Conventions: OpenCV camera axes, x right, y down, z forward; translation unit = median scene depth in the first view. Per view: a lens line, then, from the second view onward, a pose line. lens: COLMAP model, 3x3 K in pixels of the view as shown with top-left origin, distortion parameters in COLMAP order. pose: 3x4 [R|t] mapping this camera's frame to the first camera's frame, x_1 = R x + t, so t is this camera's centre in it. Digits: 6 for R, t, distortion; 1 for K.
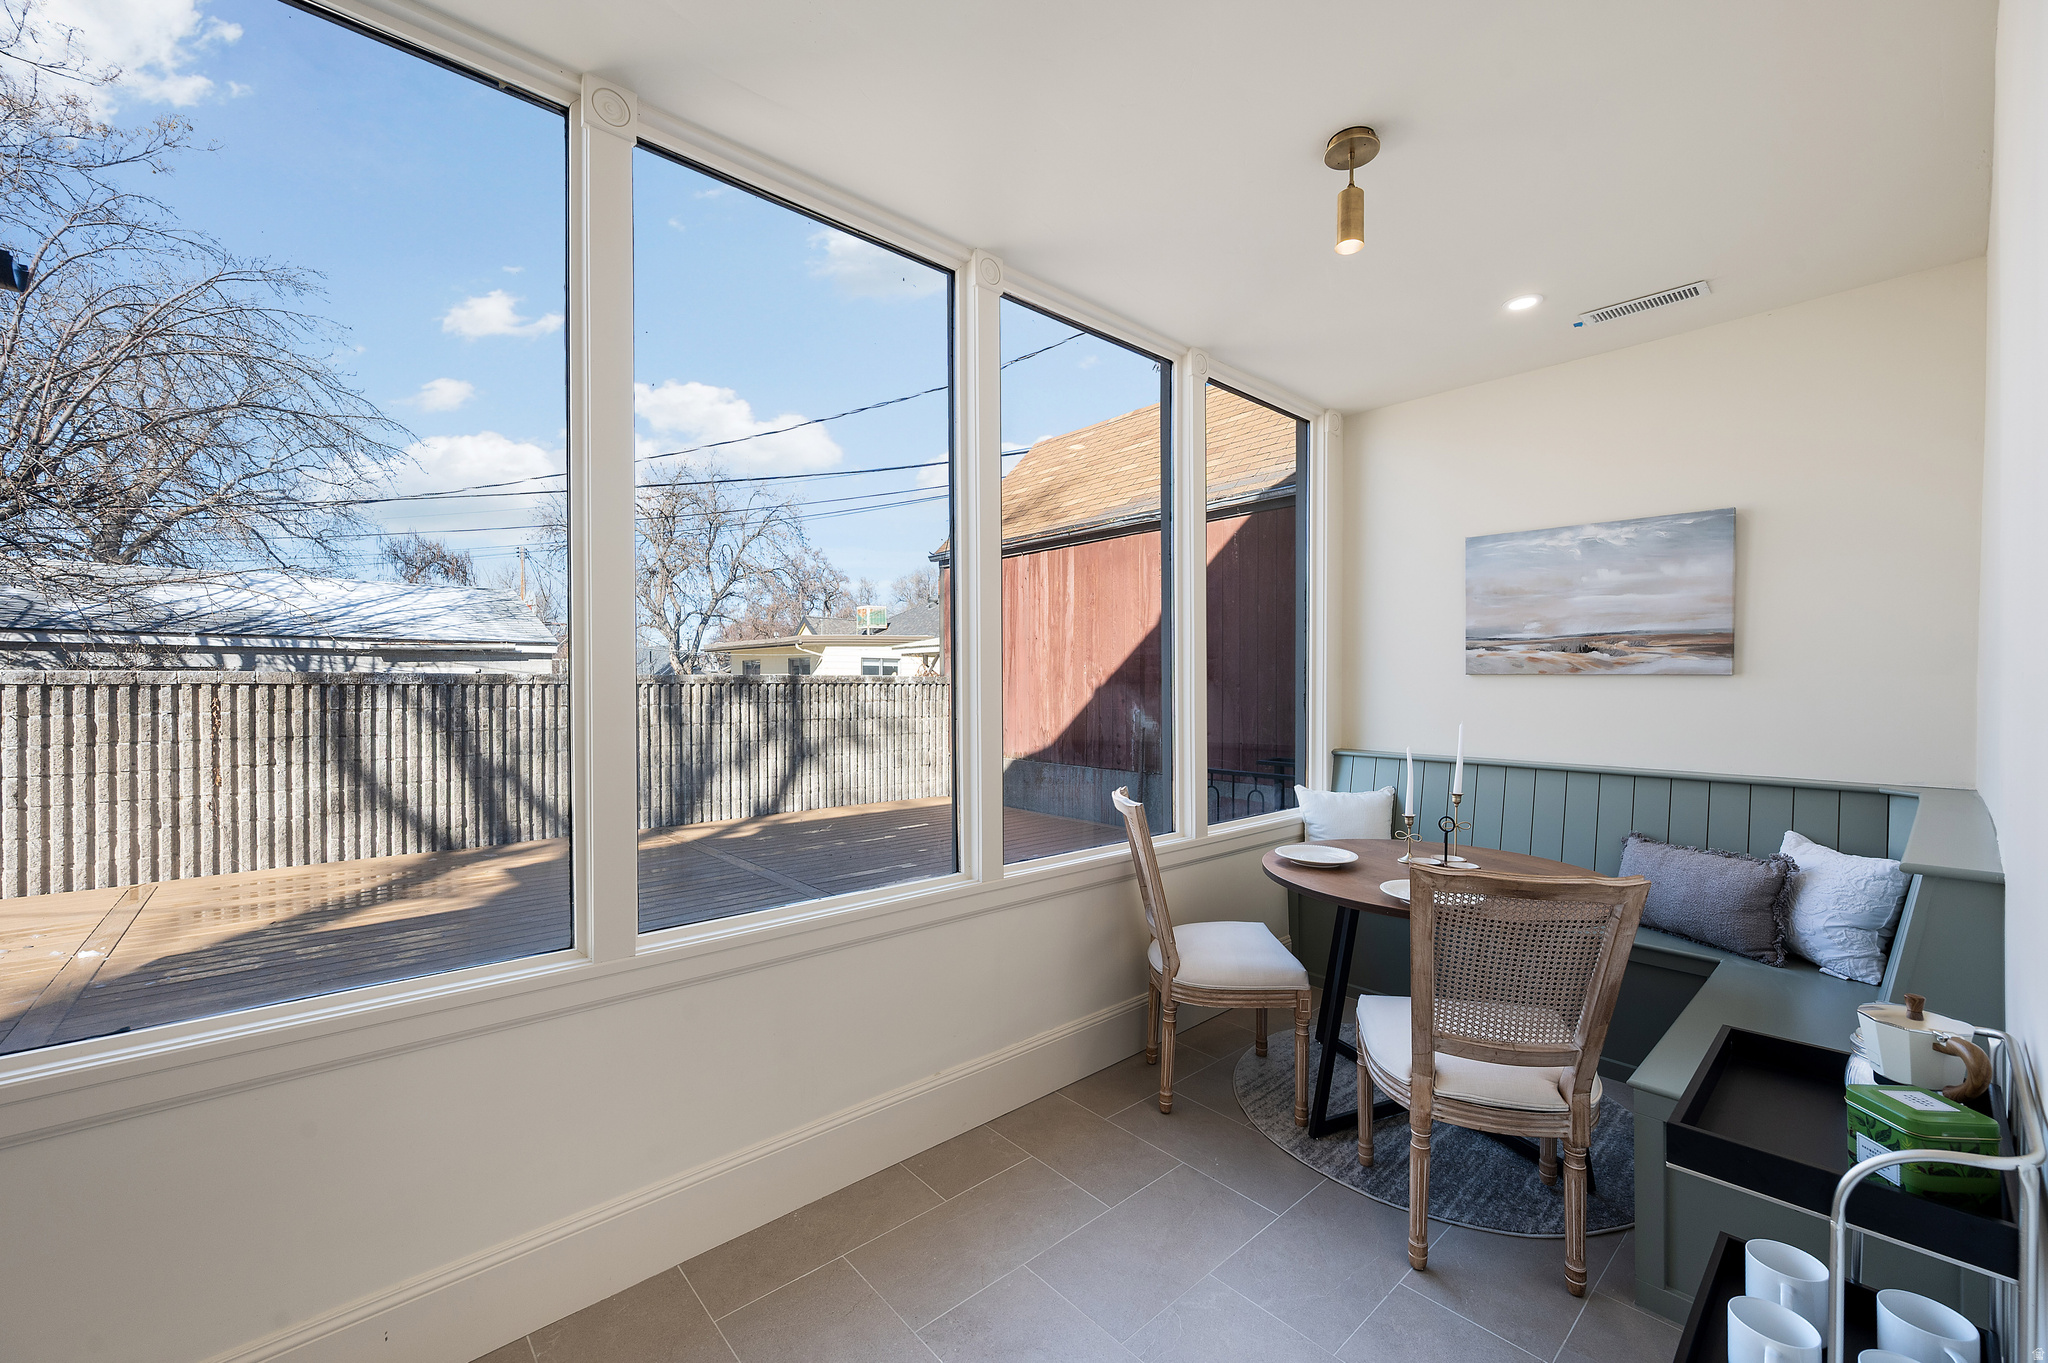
lens RADIAL K [[816.9, 0, 1012.4], [0, 816.9, 679.4], [0, 0, 1]] dist [-0.000306, 0.000344]
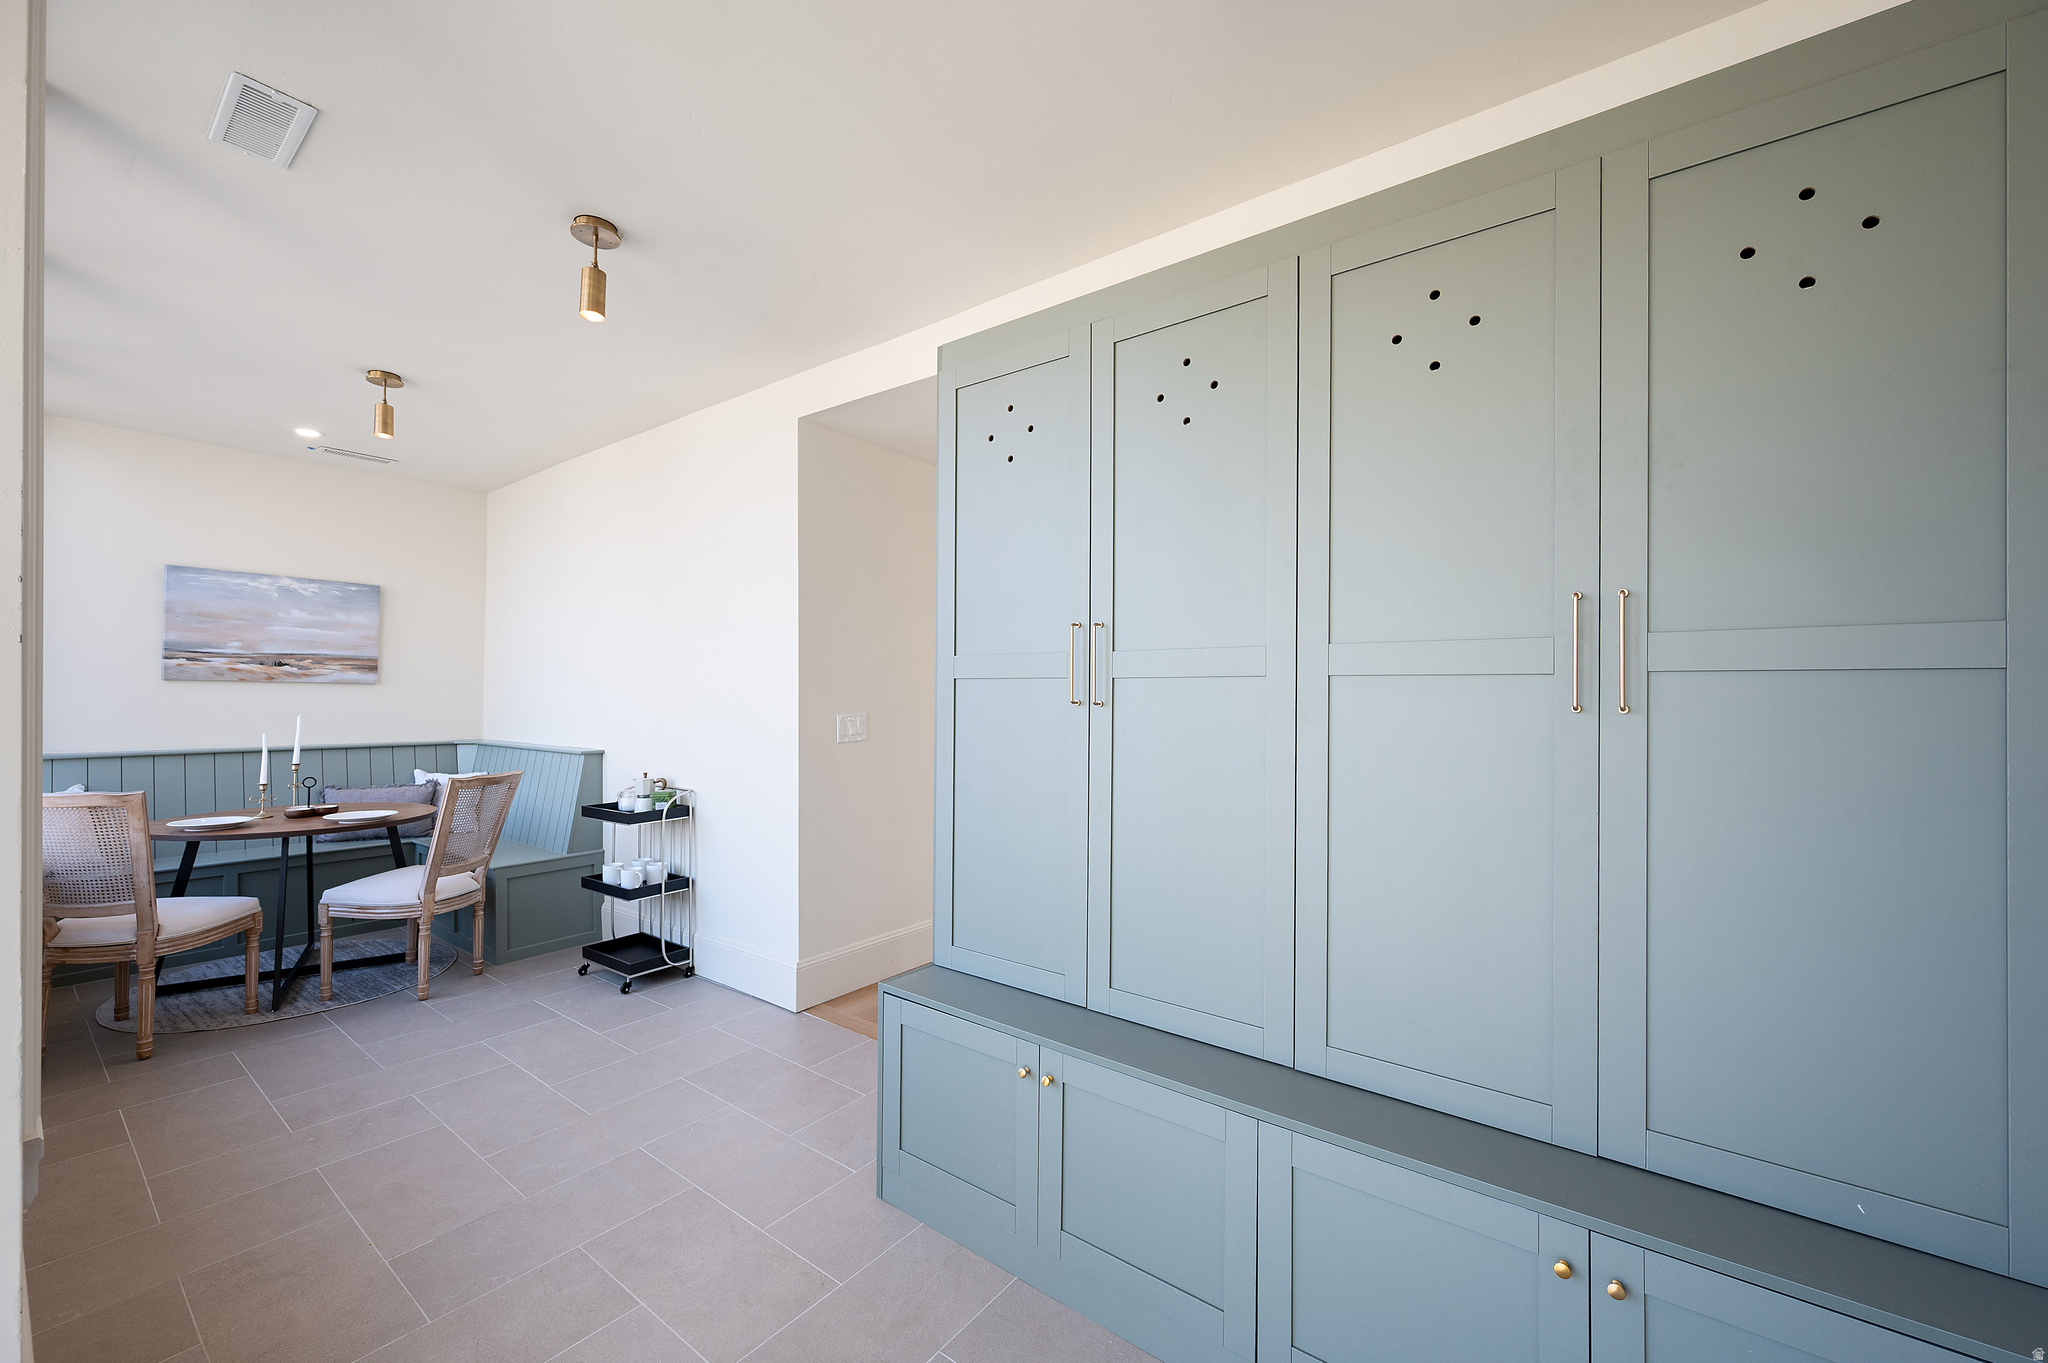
lens RADIAL K [[816.9, 0, 1022.7], [0, 816.9, 685.4], [0, 0, 1]] dist [-0.000306, 0.000344]
pose [[-0.183550, 0.004374, 0.983001, -0.926229], [-0.013587, 0.999883, -0.006986, -0.007431], [-0.982917, -0.014638, -0.183469, -0.006464]]
